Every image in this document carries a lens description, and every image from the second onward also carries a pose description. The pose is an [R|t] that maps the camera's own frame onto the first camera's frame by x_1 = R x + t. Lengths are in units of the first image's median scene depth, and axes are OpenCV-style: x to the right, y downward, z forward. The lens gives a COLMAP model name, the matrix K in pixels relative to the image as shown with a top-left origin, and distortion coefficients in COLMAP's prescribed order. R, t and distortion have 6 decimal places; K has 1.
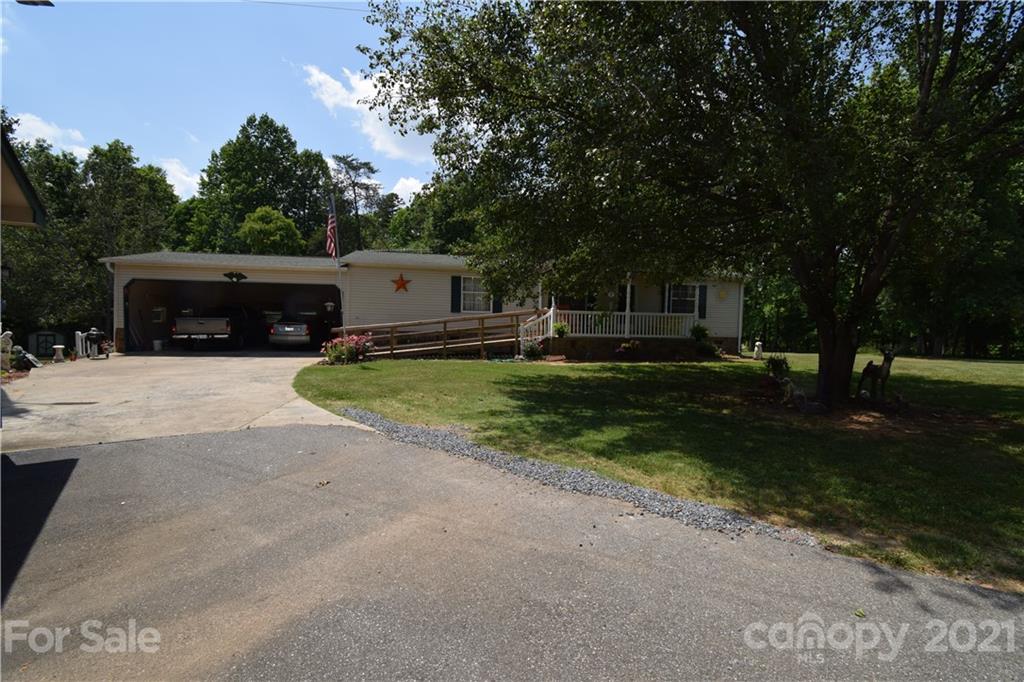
lens RADIAL K [[453.4, 0, 516.2], [0, 453.4, 337.5], [0, 0, 1]] dist [0.022855, -0.027513]
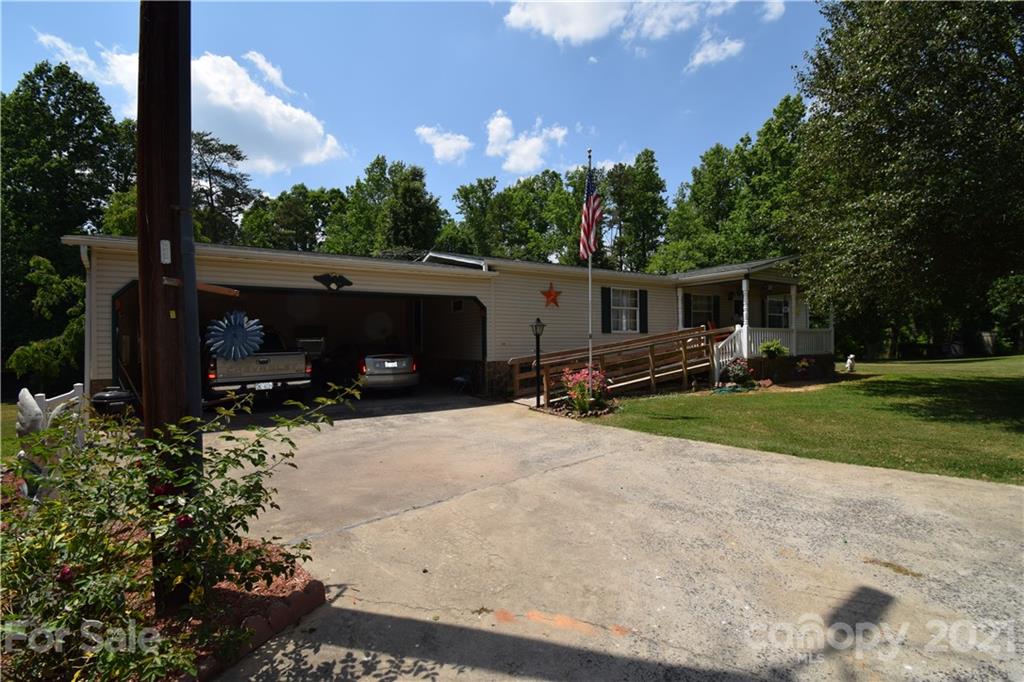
lens RADIAL K [[453.4, 0, 516.2], [0, 453.4, 337.5], [0, 0, 1]] dist [0.022855, -0.027513]
pose [[0.920248, -0.026344, 0.390447, -0.599612], [0.042881, 0.998512, -0.033697, -0.028217], [-0.388978, 0.047753, 0.920008, 0.341827]]
